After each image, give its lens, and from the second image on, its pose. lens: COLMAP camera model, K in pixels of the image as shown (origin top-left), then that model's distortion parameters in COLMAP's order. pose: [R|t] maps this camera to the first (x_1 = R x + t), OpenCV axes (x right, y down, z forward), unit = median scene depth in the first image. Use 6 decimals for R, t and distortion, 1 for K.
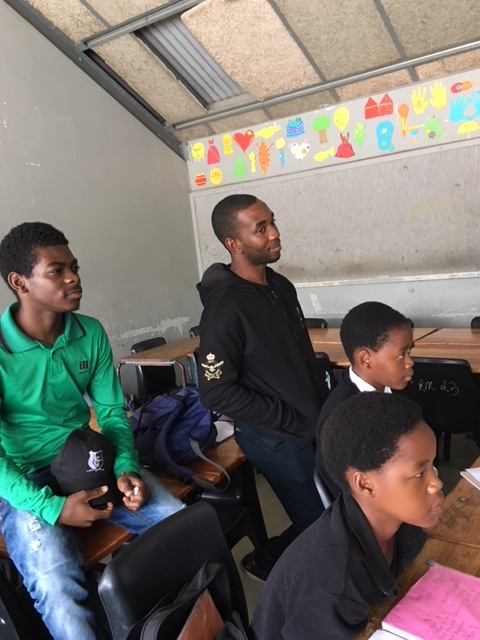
lens RADIAL K [[575.9, 0, 240.3], [0, 575.9, 319.1], [0, 0, 1]] dist [0.057653, -0.011864]
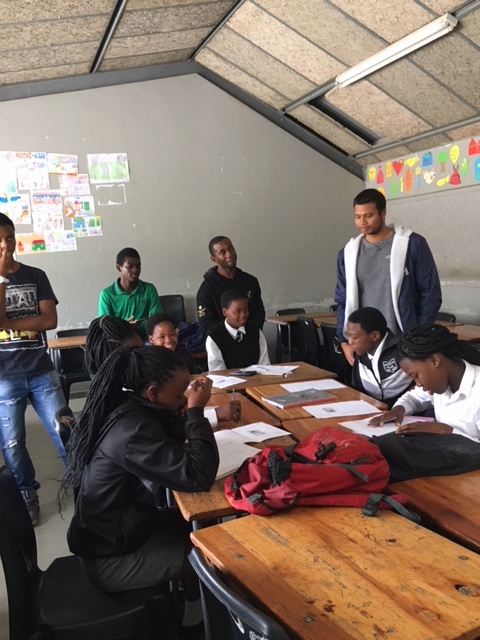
lens RADIAL K [[596.7, 0, 239.9], [0, 596.7, 320.7], [0, 0, 1]] dist [0.001758, 0.000000]
pose [[0.829481, 0.122089, -0.545028, 0.530624], [-0.104138, 0.992512, 0.063840, -0.019561], [0.548741, 0.003804, 0.835984, -0.334205]]
